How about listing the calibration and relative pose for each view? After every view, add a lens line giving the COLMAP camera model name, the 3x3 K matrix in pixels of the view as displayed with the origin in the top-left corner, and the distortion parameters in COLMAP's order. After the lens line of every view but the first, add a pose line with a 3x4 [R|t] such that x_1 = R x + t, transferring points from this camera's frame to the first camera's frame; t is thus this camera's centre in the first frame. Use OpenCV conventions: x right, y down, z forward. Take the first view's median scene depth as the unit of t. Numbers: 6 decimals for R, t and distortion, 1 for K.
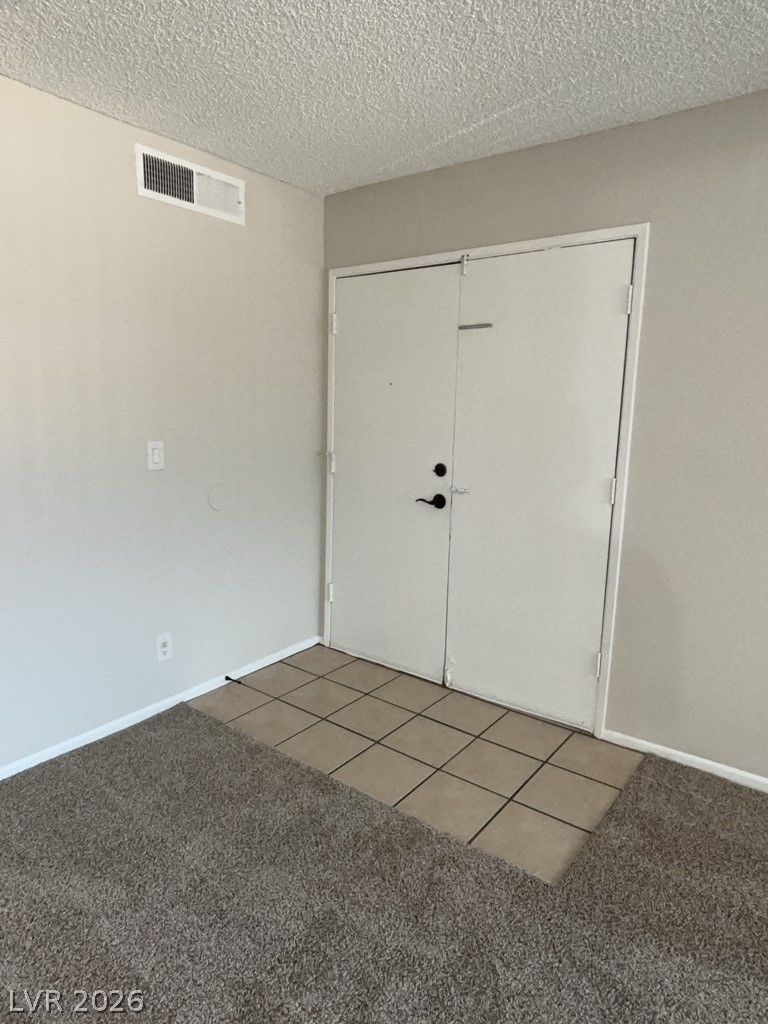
lens RADIAL K [[650.3, 0, 384.0], [0, 650.3, 512.0], [0, 0, 1]] dist [0.000377, -0.000038]
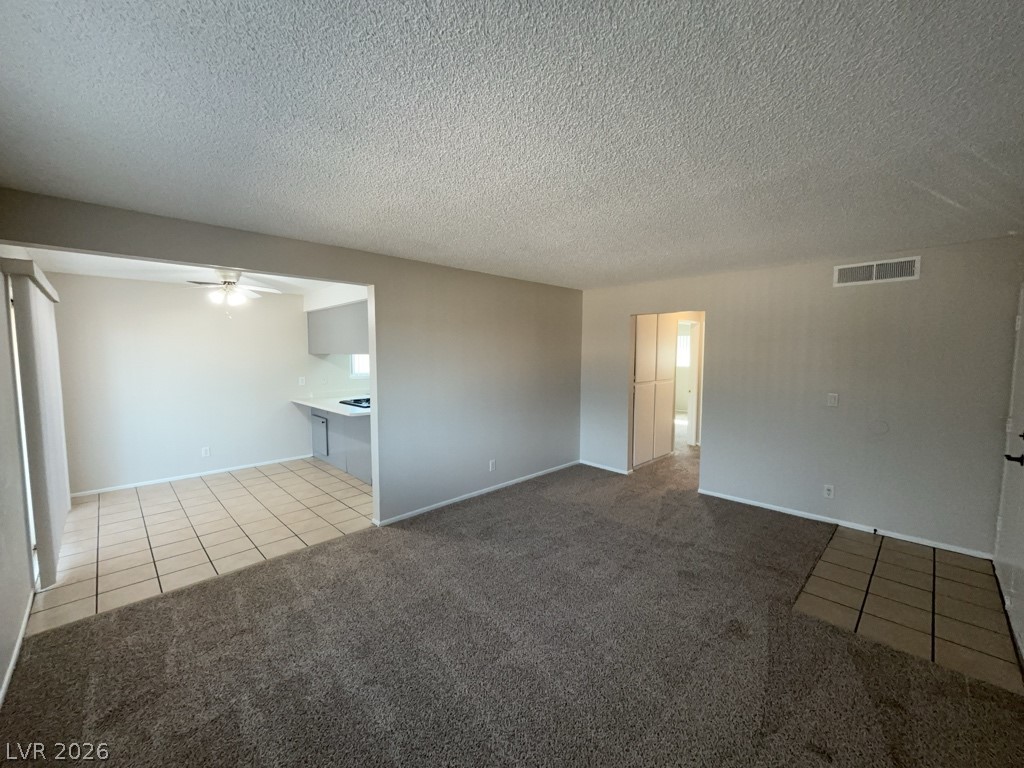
lens RADIAL K [[408.0, 0, 508.1], [0, 408.0, 384.0], [0, 0, 1]] dist [-0.006261, 0.000245]
pose [[-0.151057, 0.048155, -0.987351, 1.095467], [-0.173697, 0.981980, 0.074468, -0.048681], [0.973145, 0.182749, -0.139971, 0.120618]]
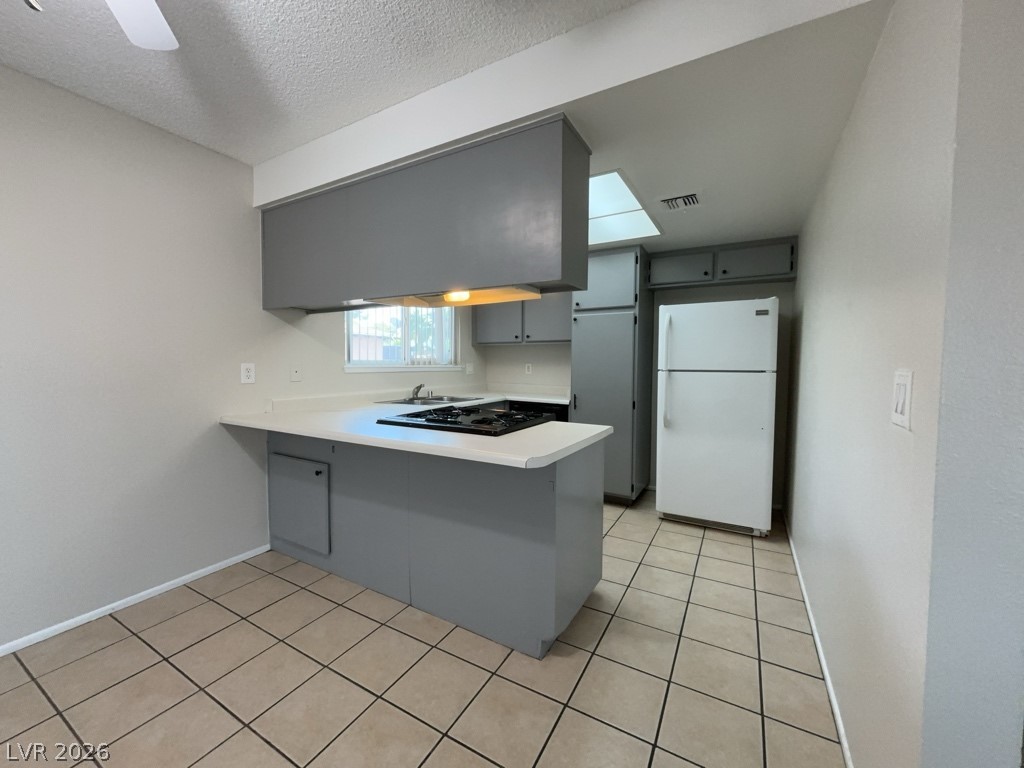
lens RADIAL K [[408.0, 0, 508.1], [0, 408.0, 384.0], [0, 0, 1]] dist [-0.006261, 0.000245]
pose [[0.120263, 0.024293, -0.992445, 0.119934], [-0.172239, 0.985050, 0.003241, 0.199250], [0.977686, 0.170548, 0.122650, -0.760046]]
